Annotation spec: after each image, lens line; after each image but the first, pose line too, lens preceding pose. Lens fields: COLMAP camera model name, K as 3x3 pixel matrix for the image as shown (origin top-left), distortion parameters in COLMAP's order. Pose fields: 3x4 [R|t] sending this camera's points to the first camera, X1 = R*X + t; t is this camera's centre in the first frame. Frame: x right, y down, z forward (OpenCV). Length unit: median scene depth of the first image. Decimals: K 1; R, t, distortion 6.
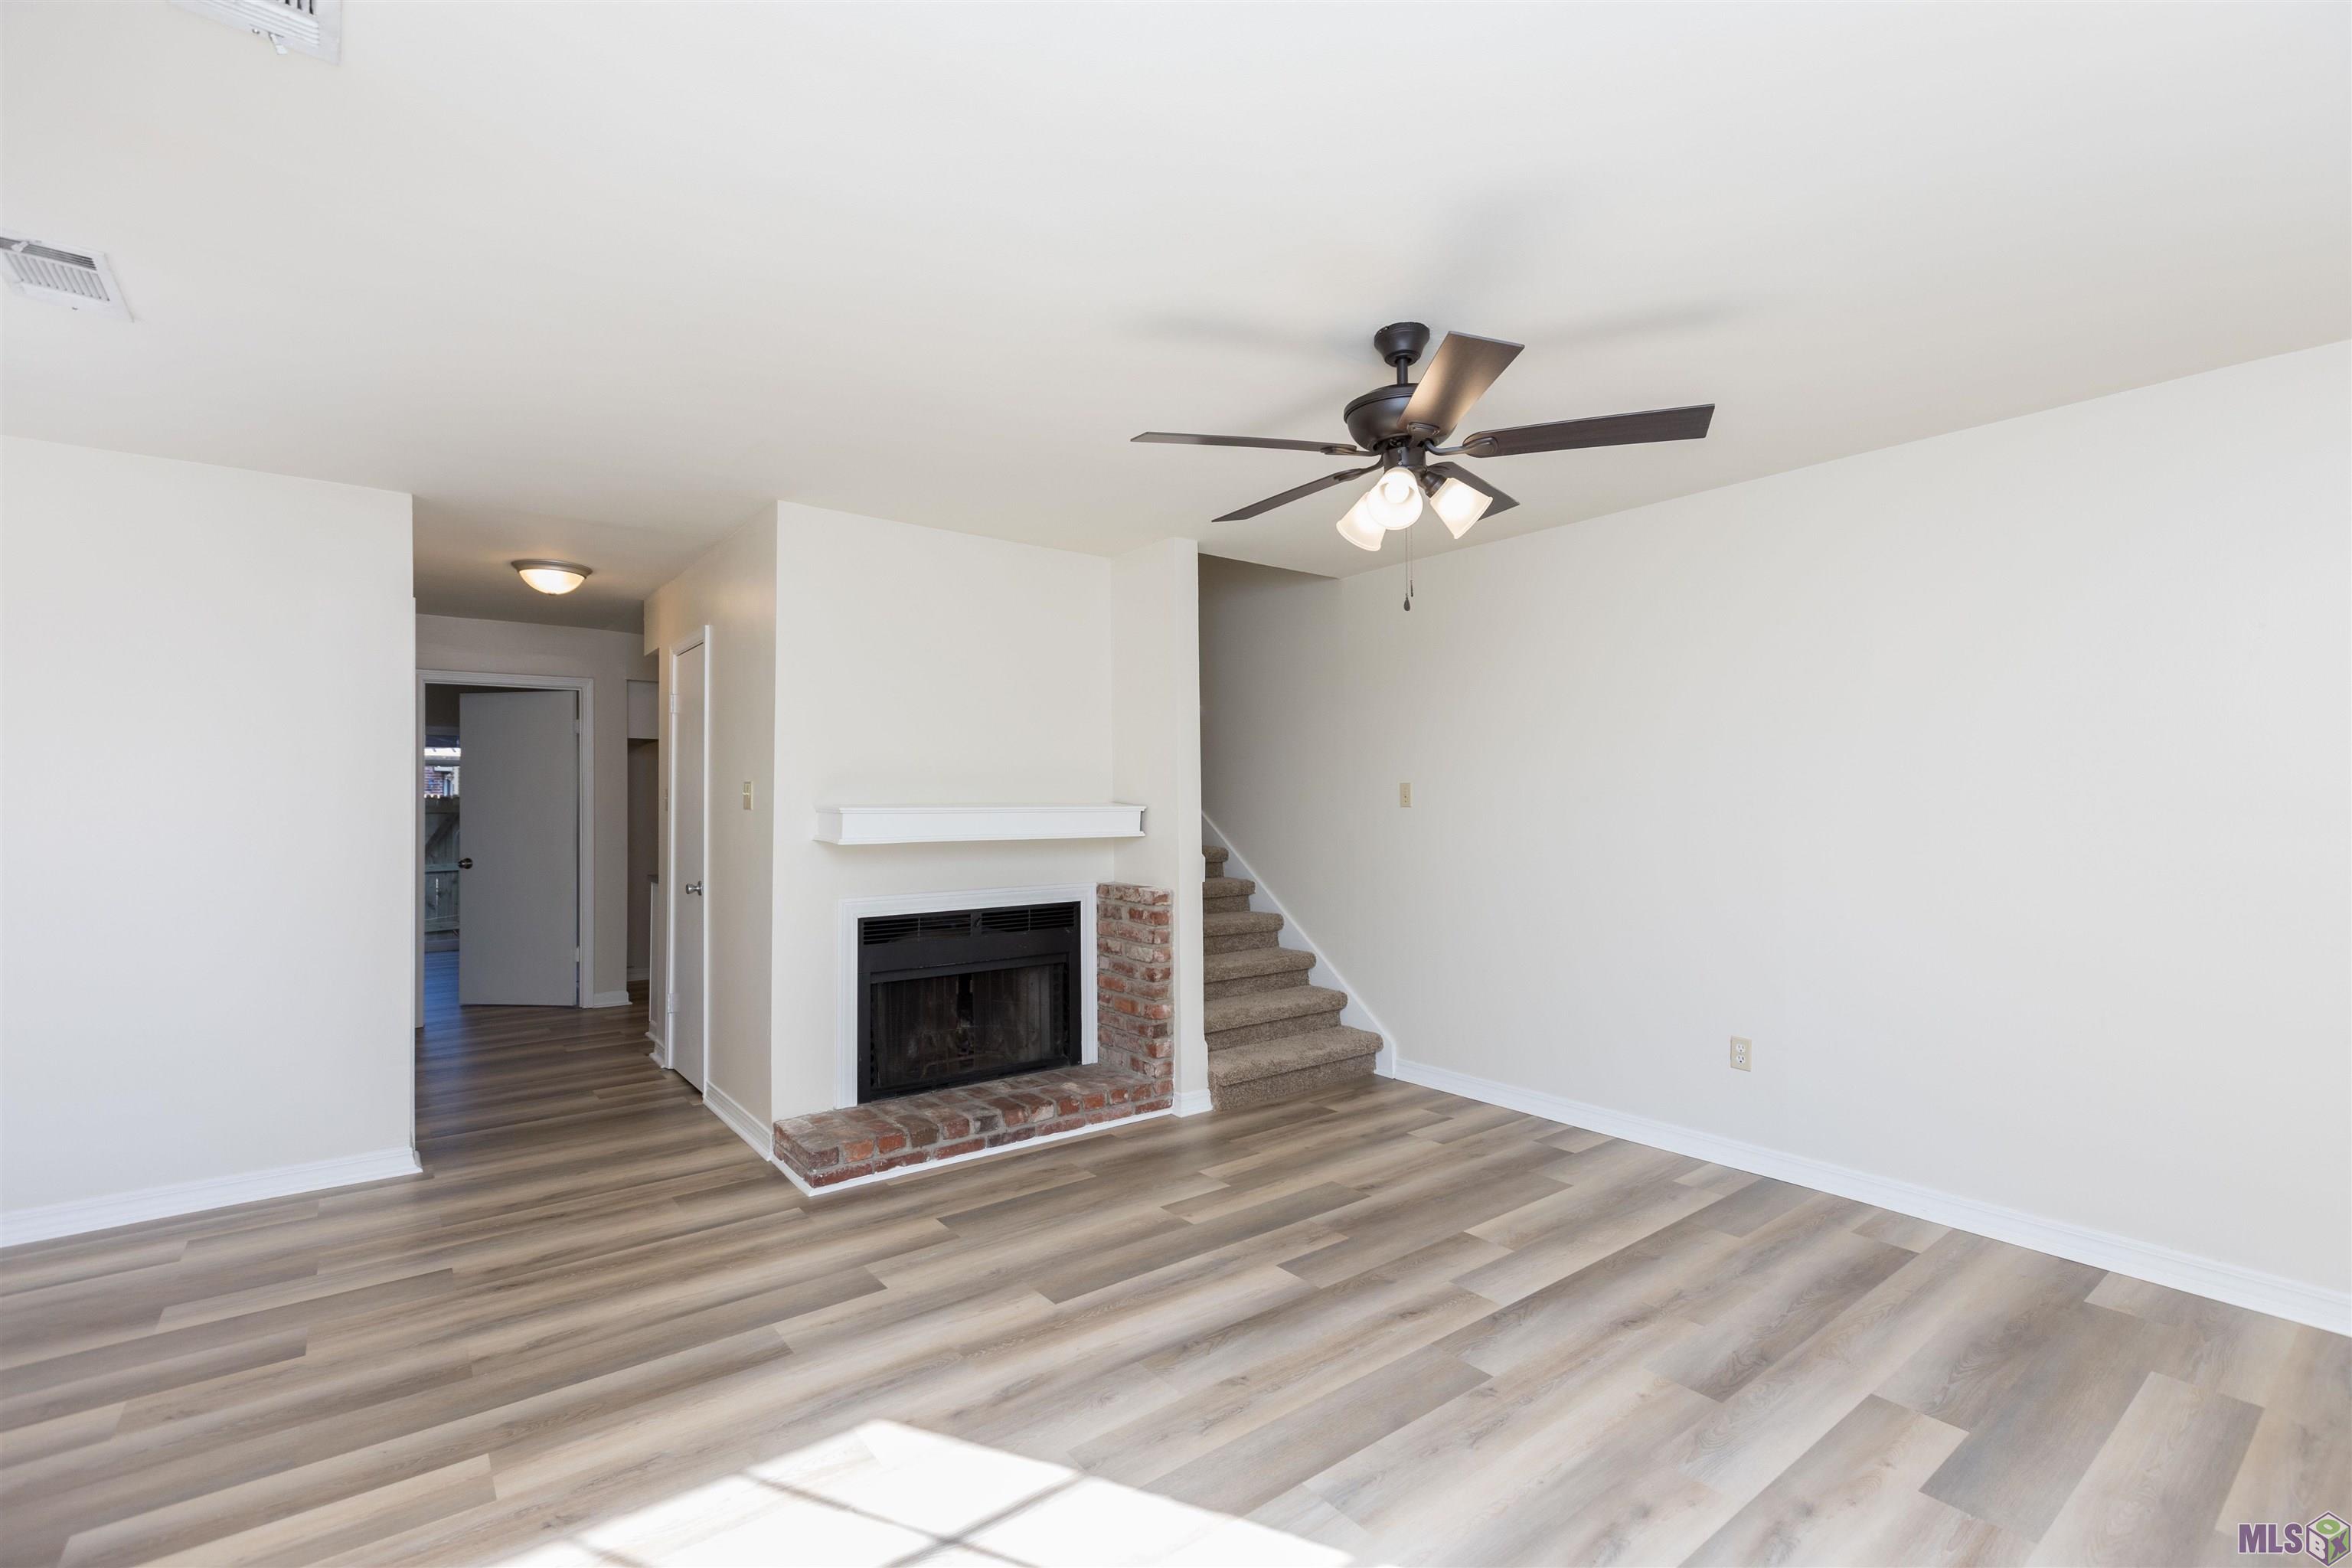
lens RADIAL K [[1048.9, 0, 1177.7], [0, 1048.9, 789.9], [0, 0, 1]] dist [0.001403, 0.000569]
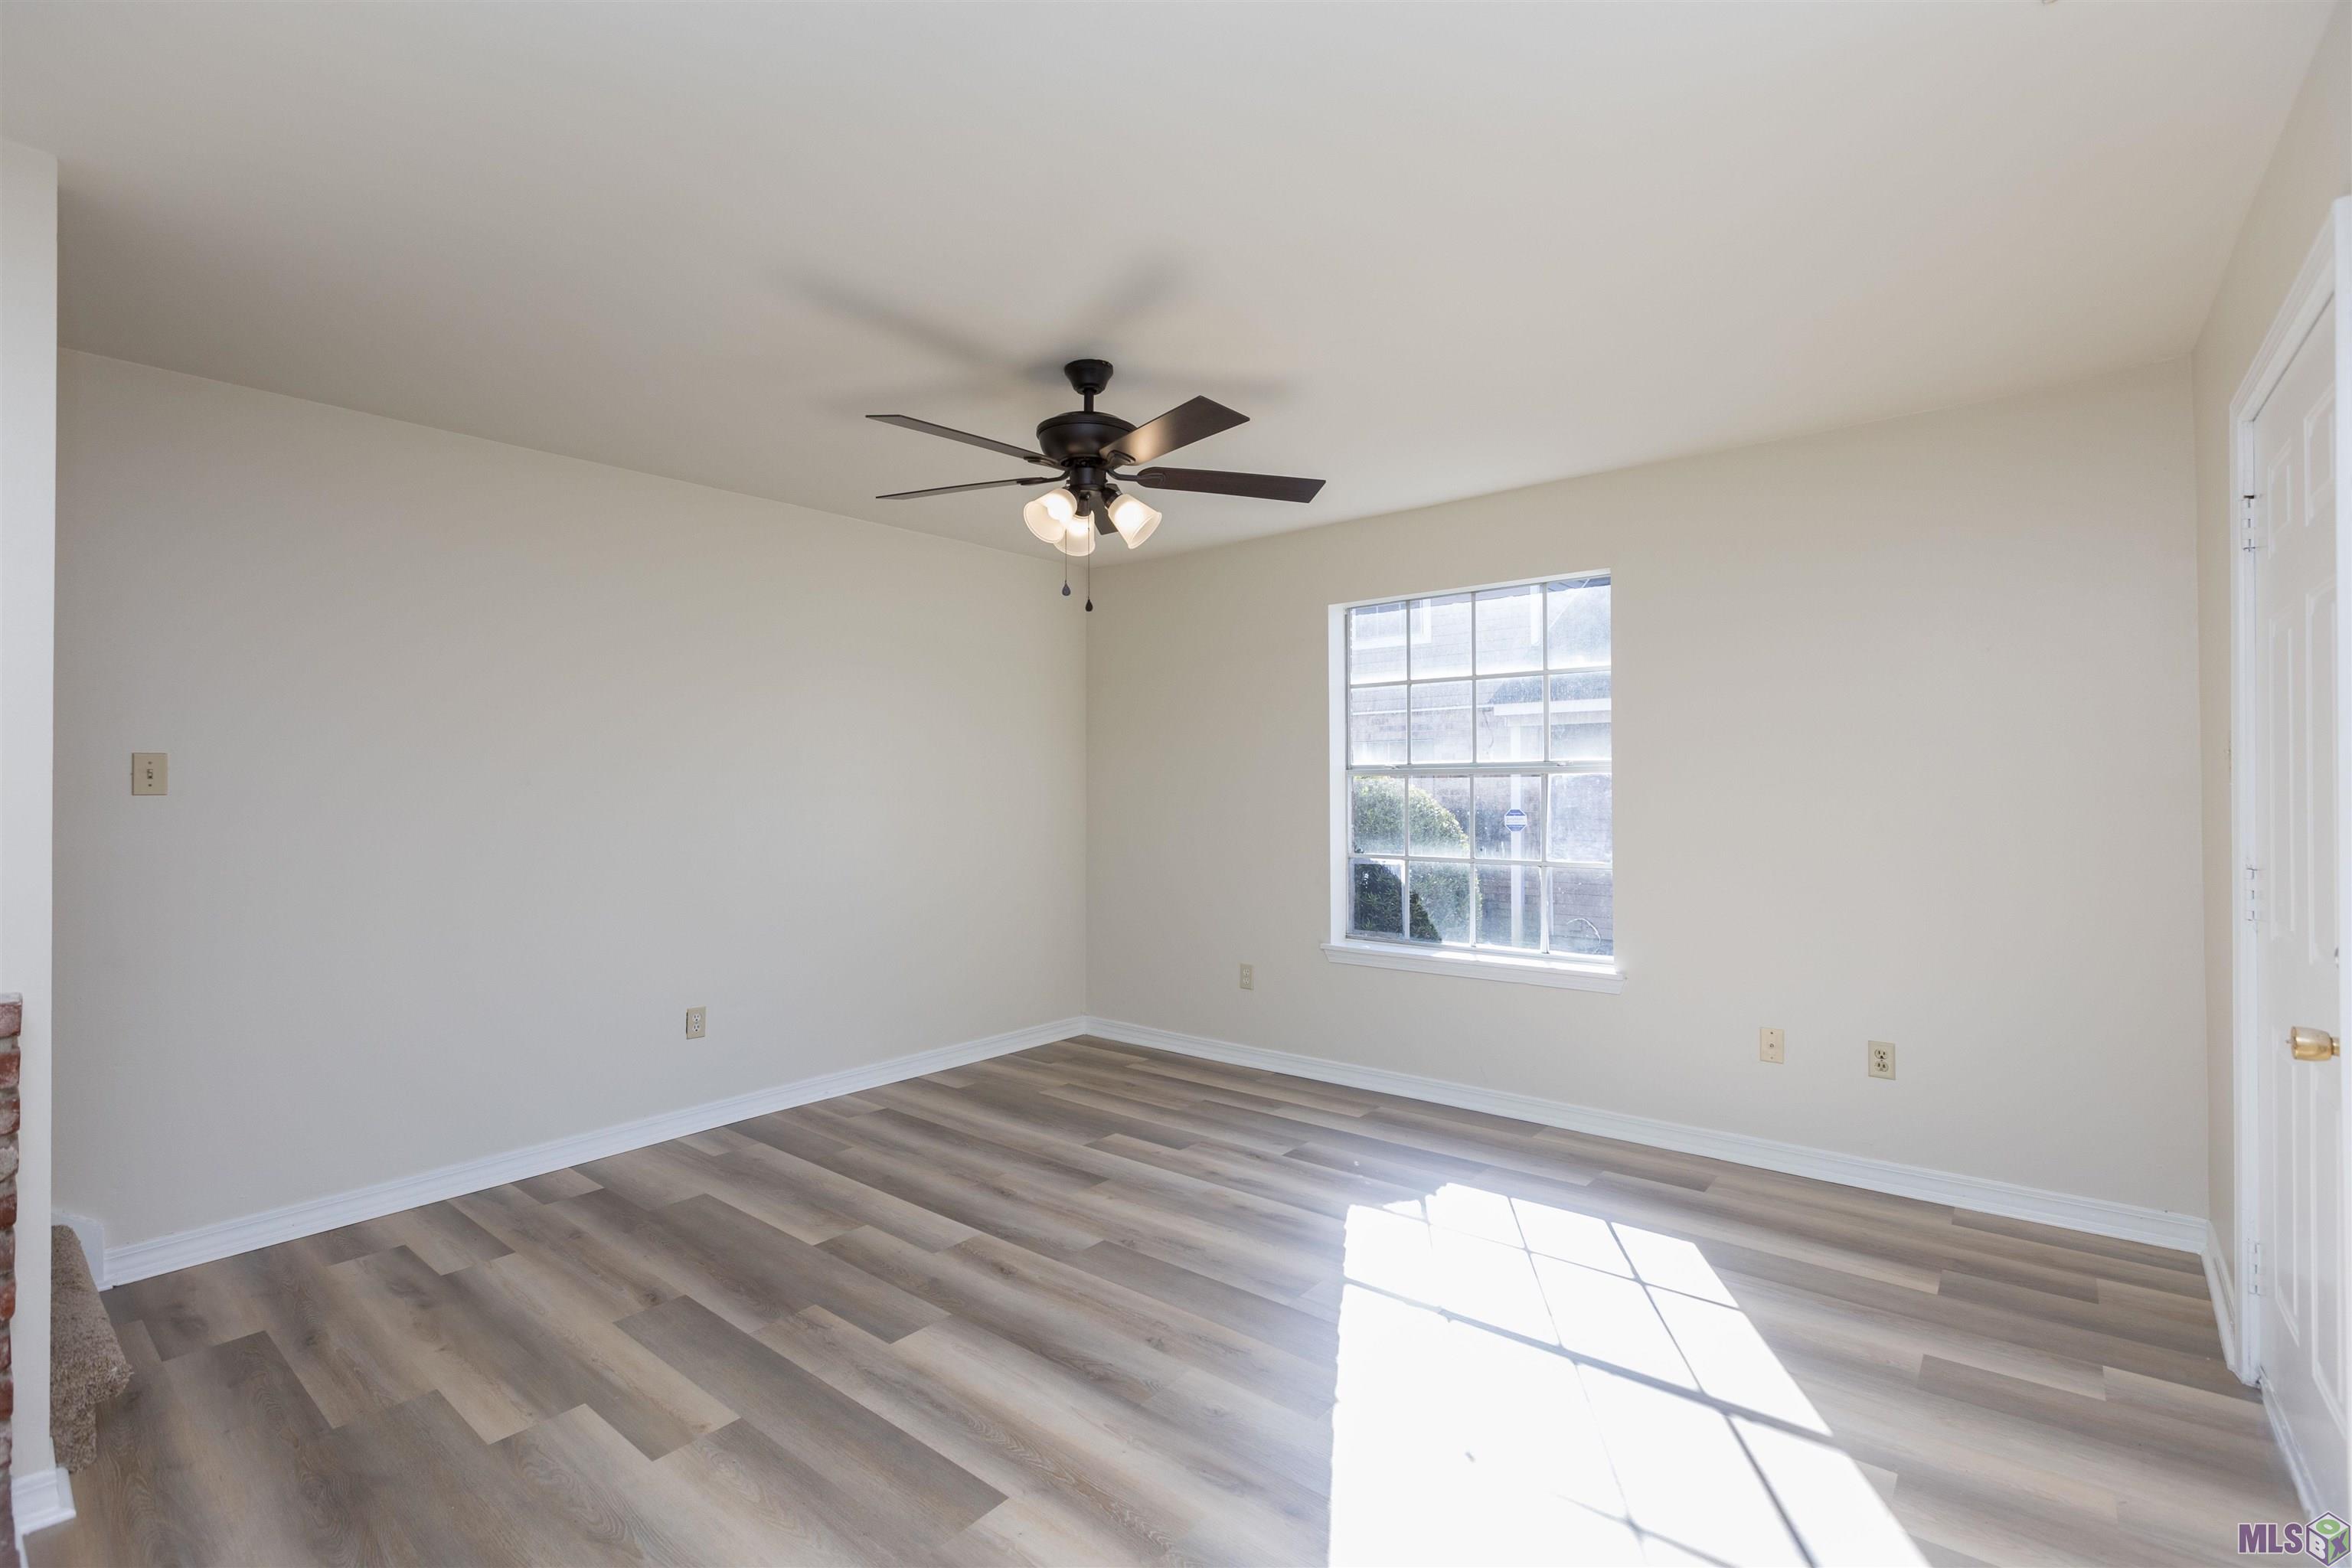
lens RADIAL K [[1061.4, 0, 1148.6], [0, 1061.4, 771.8], [0, 0, 1]] dist [0.002020, -0.000277]
pose [[-0.205031, 0.015711, 0.978629, -0.657938], [-0.002543, 0.999859, -0.016584, 0.014956], [-0.978752, -0.005889, -0.204962, 0.831536]]
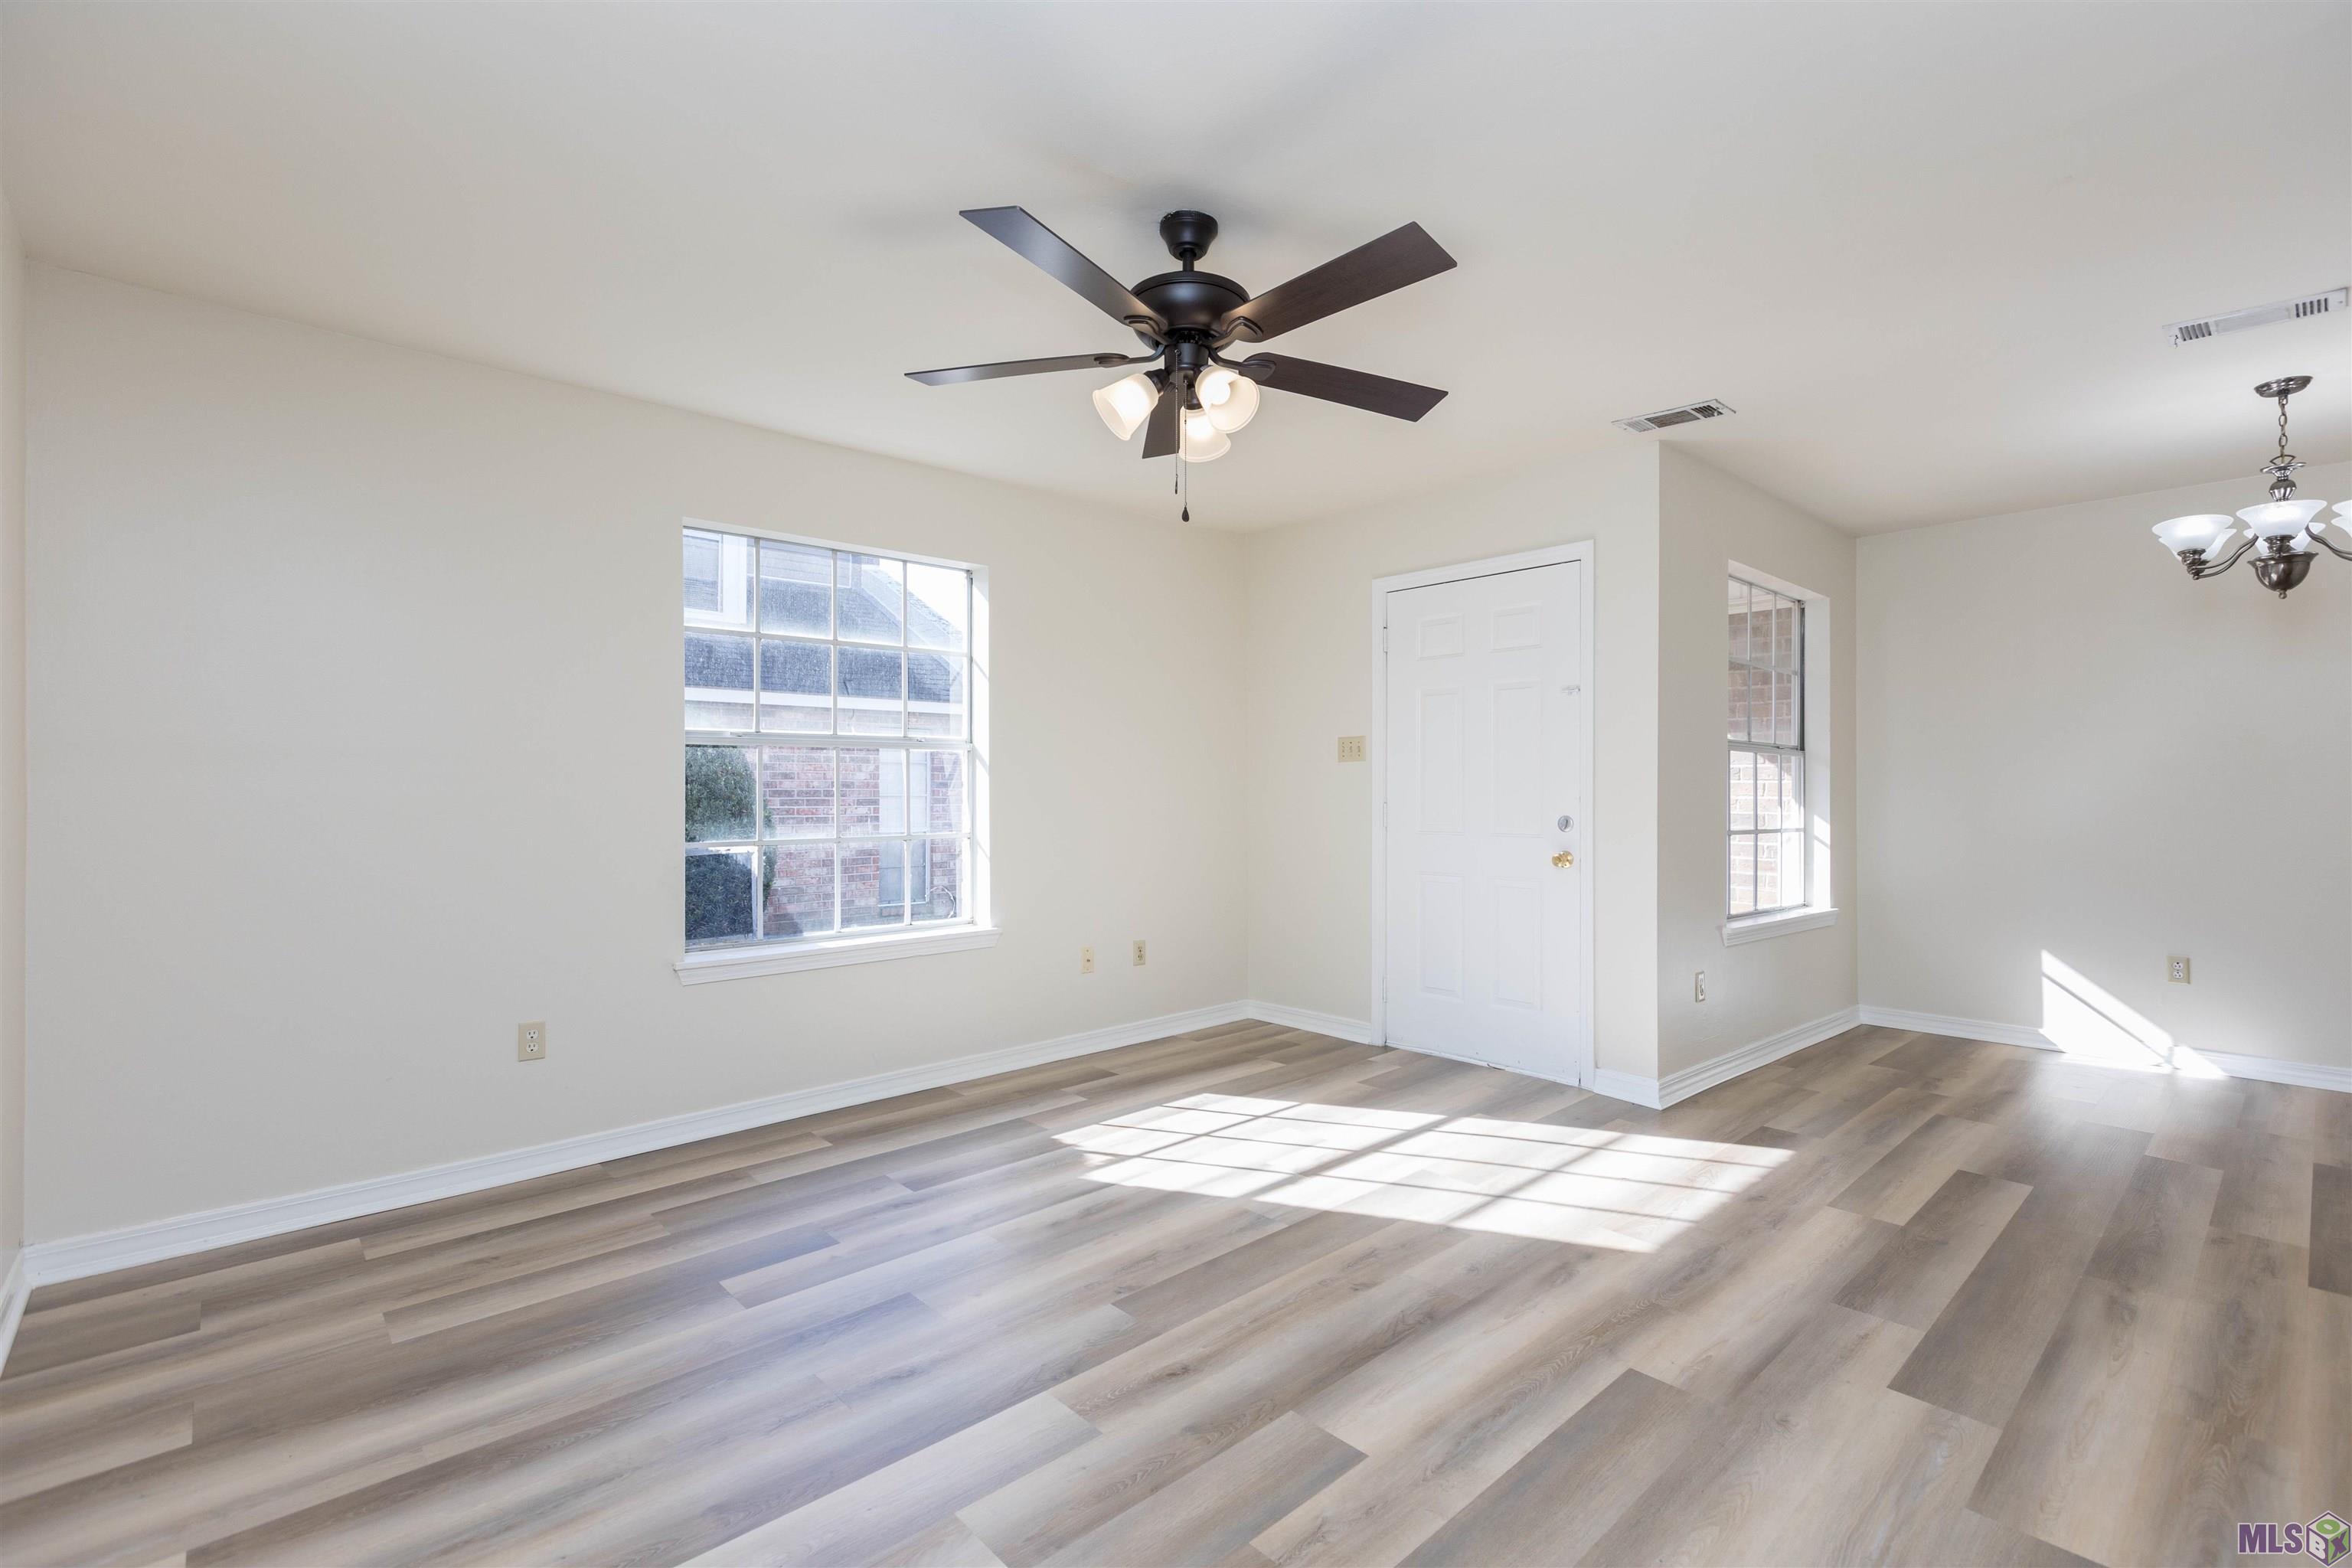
lens RADIAL K [[1048.9, 0, 1177.7], [0, 1048.9, 789.9], [0, 0, 1]] dist [0.001403, 0.000569]
pose [[-0.996784, 0.004533, -0.080006, 0.216121], [0.005236, 0.999949, -0.008580, 0.055434], [0.079963, -0.008971, -0.996757, 1.374853]]
